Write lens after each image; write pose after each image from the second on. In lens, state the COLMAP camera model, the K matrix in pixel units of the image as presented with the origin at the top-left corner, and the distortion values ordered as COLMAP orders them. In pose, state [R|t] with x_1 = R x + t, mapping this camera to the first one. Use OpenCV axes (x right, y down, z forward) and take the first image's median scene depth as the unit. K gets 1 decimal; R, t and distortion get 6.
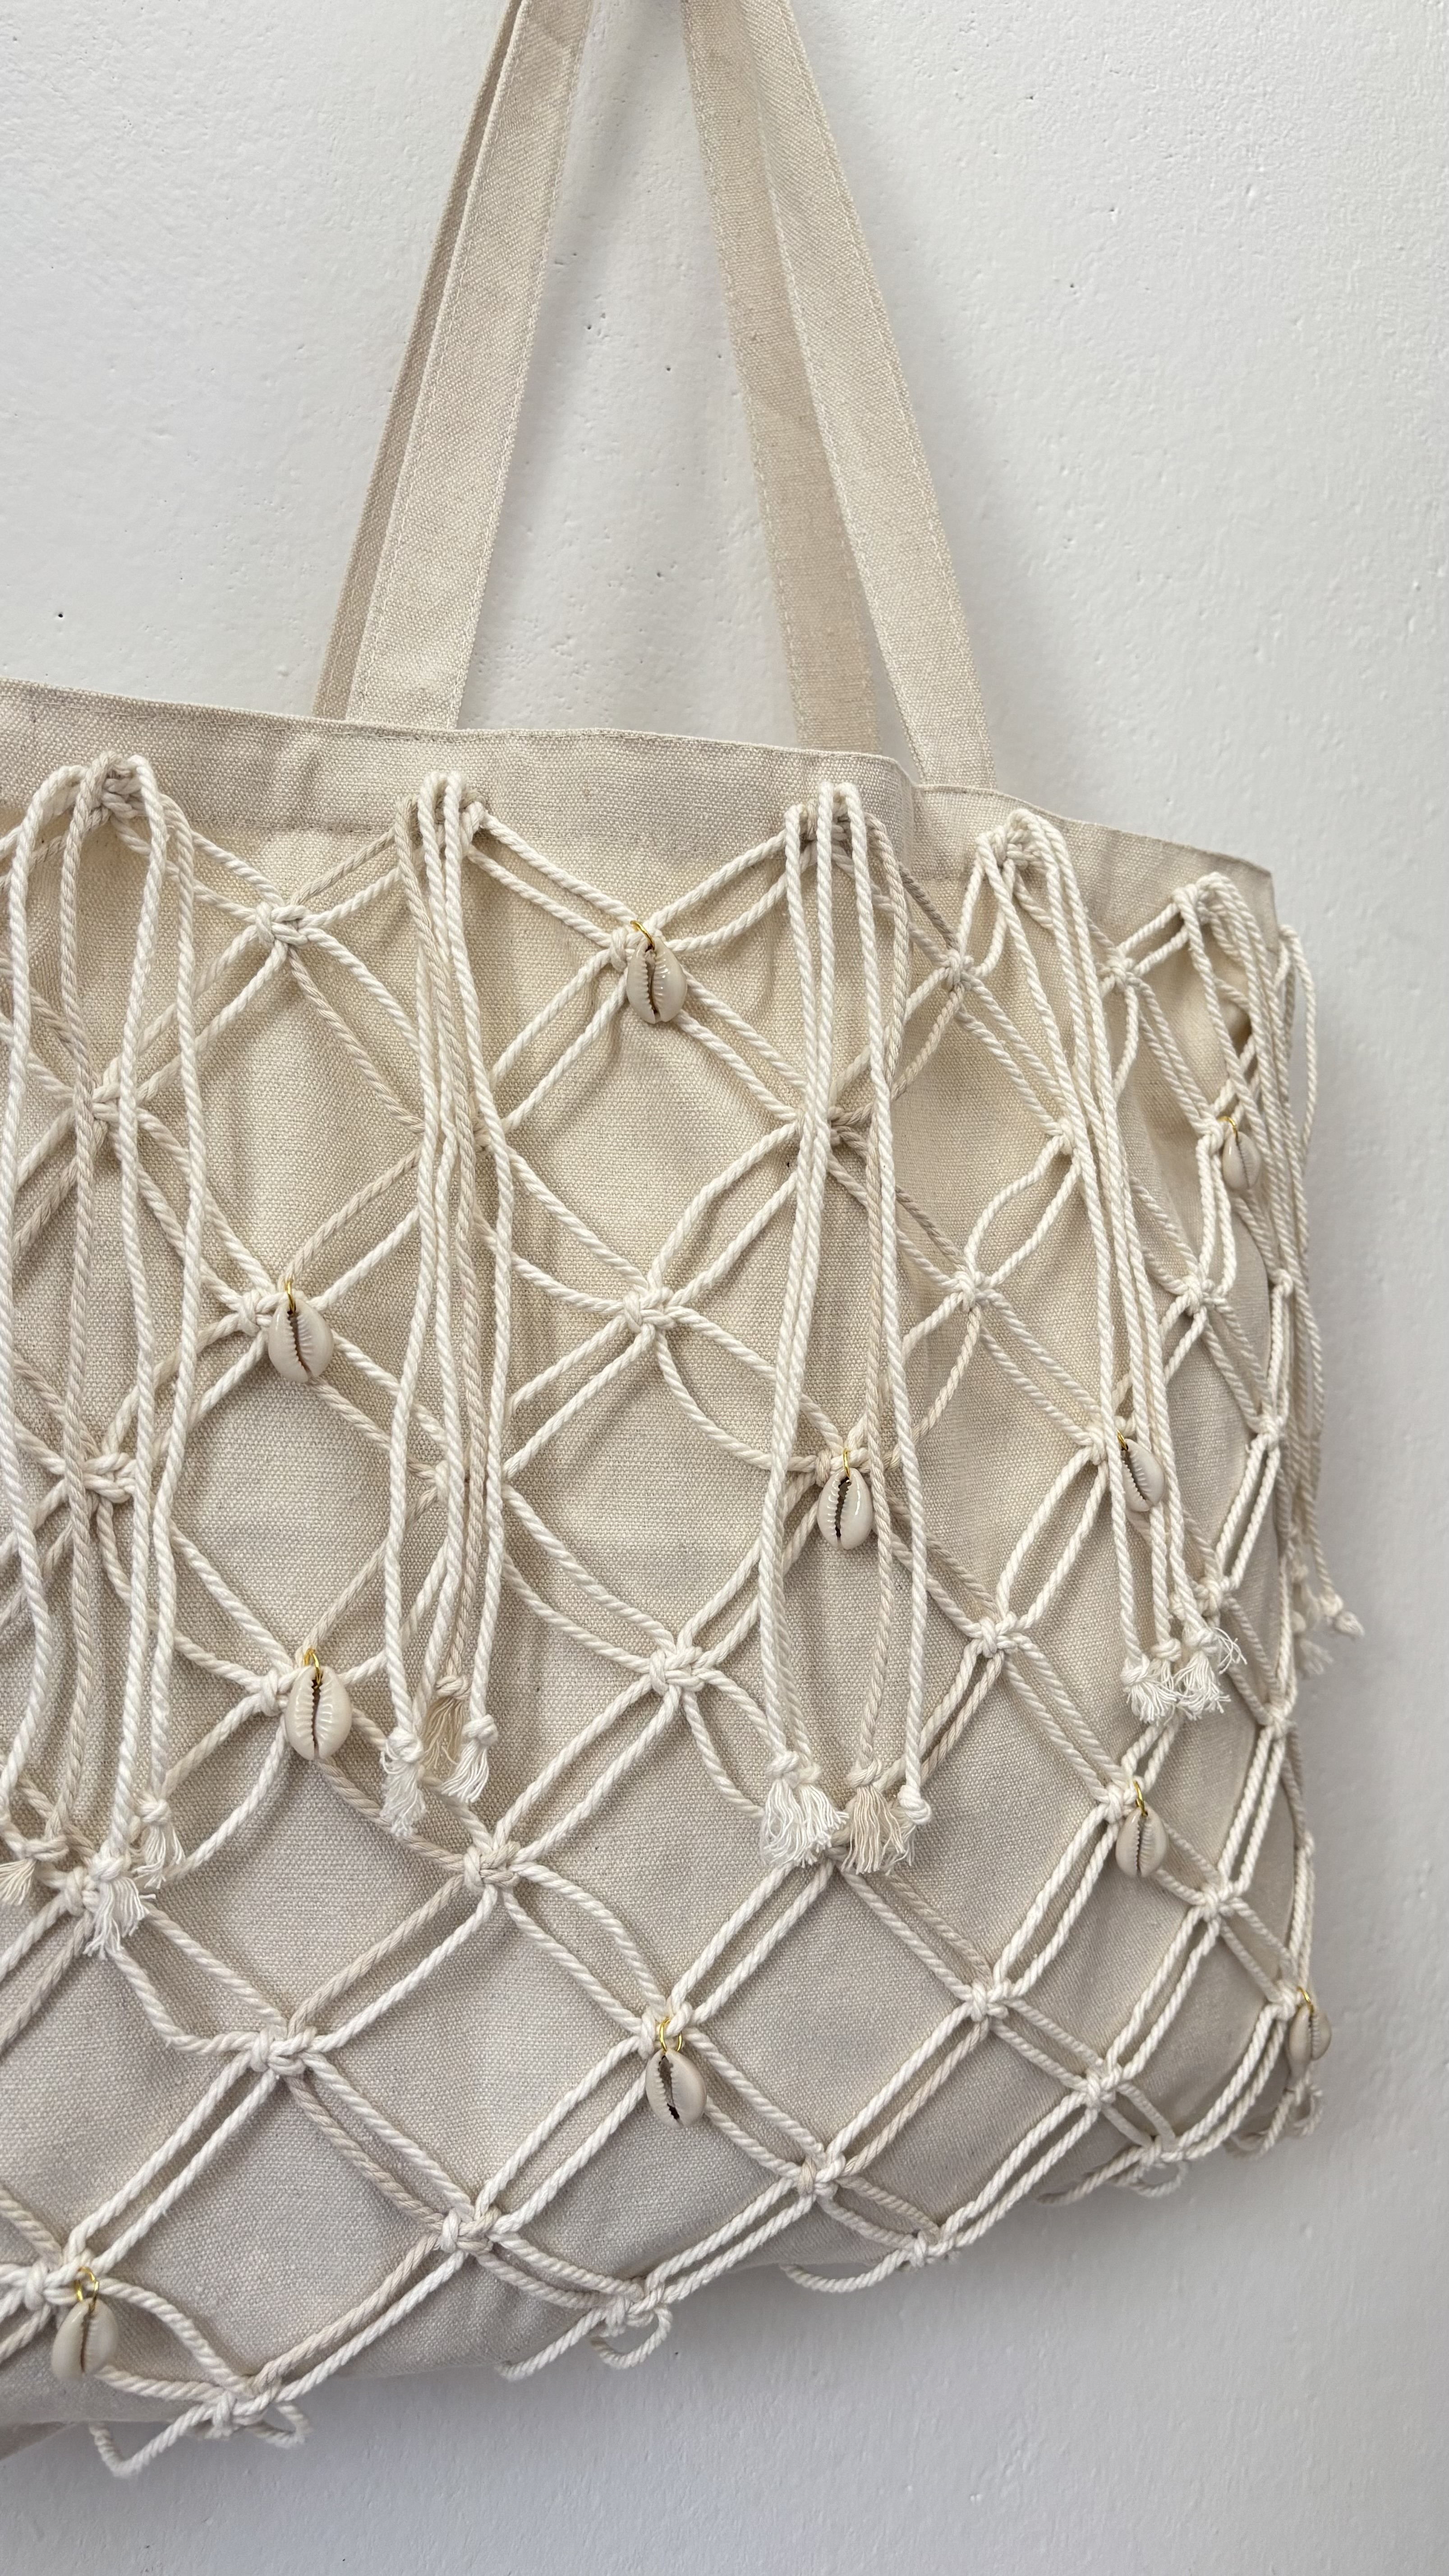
lens RADIAL K [[1927.8, 0, 724.5], [0, 1927.8, 1288.0], [0, 0, 1]] dist [0.001952, -0.005974]
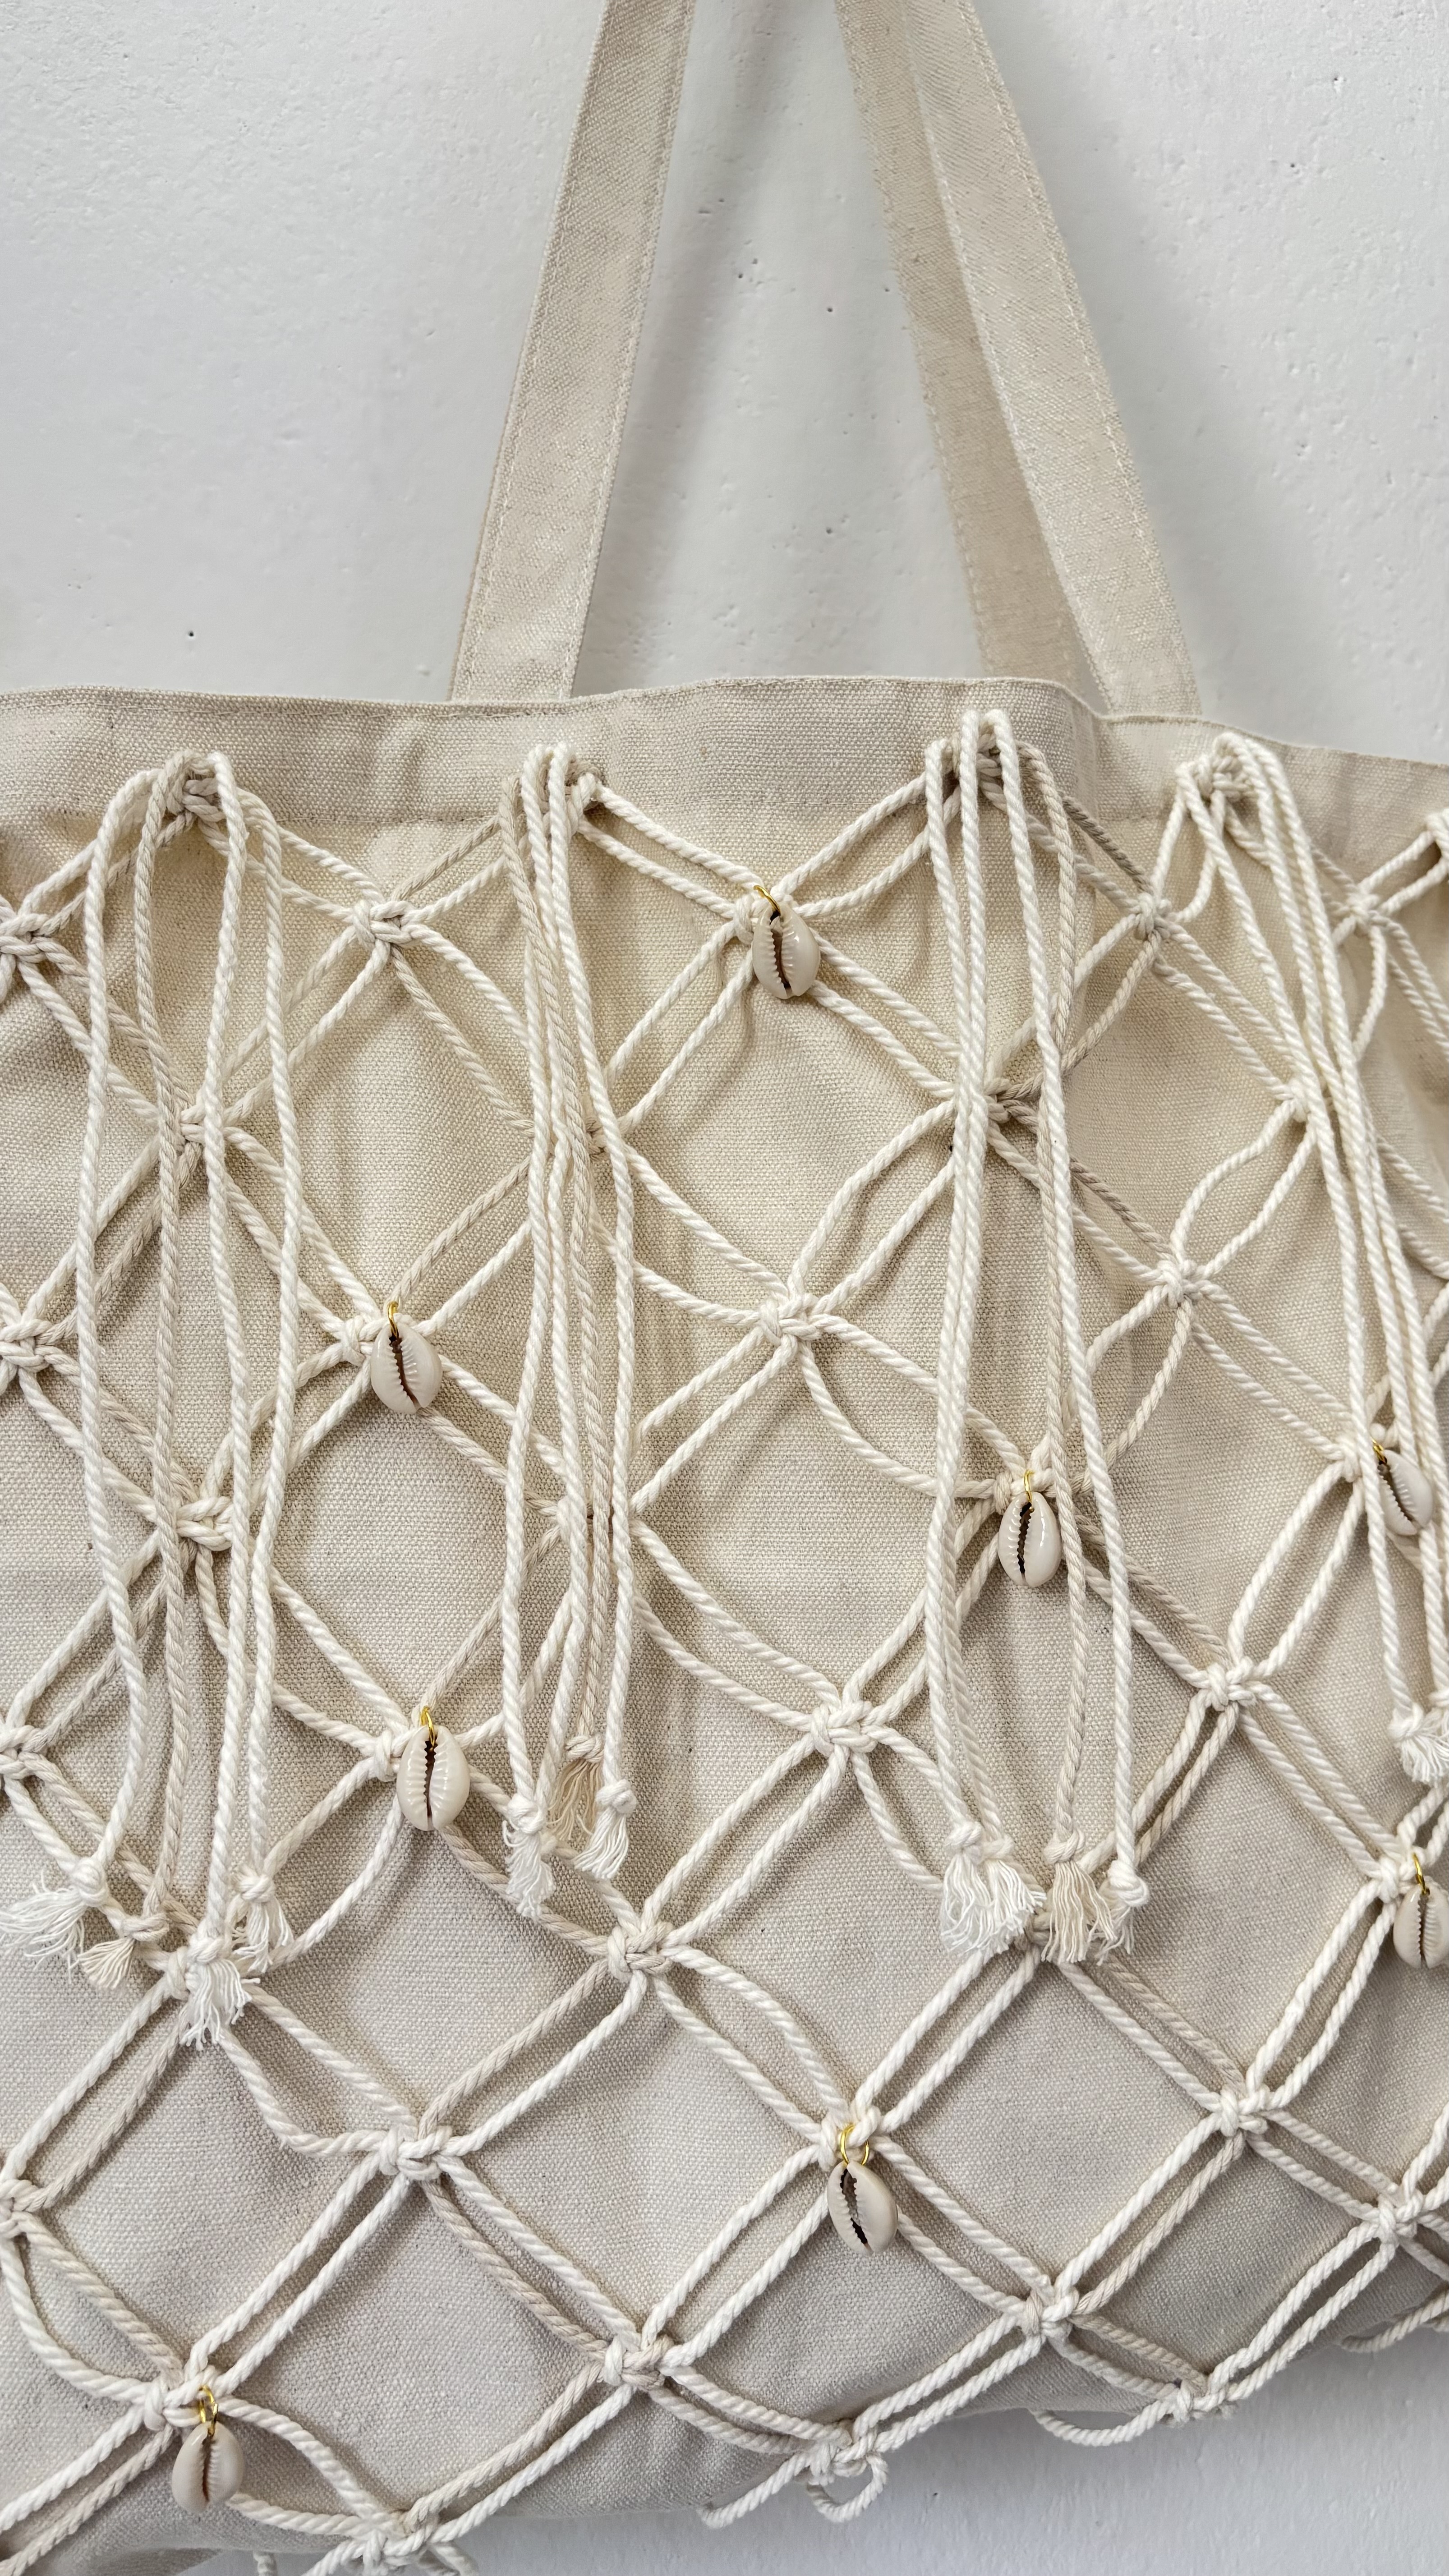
lens RADIAL K [[1927.8, 0, 724.5], [0, 1927.8, 1288.0], [0, 0, 1]] dist [0.001952, -0.005974]
pose [[0.980792, -0.048737, -0.188868, 0.098373], [0.044479, 0.998653, -0.026718, 0.019085], [0.189916, 0.017804, 0.981639, 0.123268]]
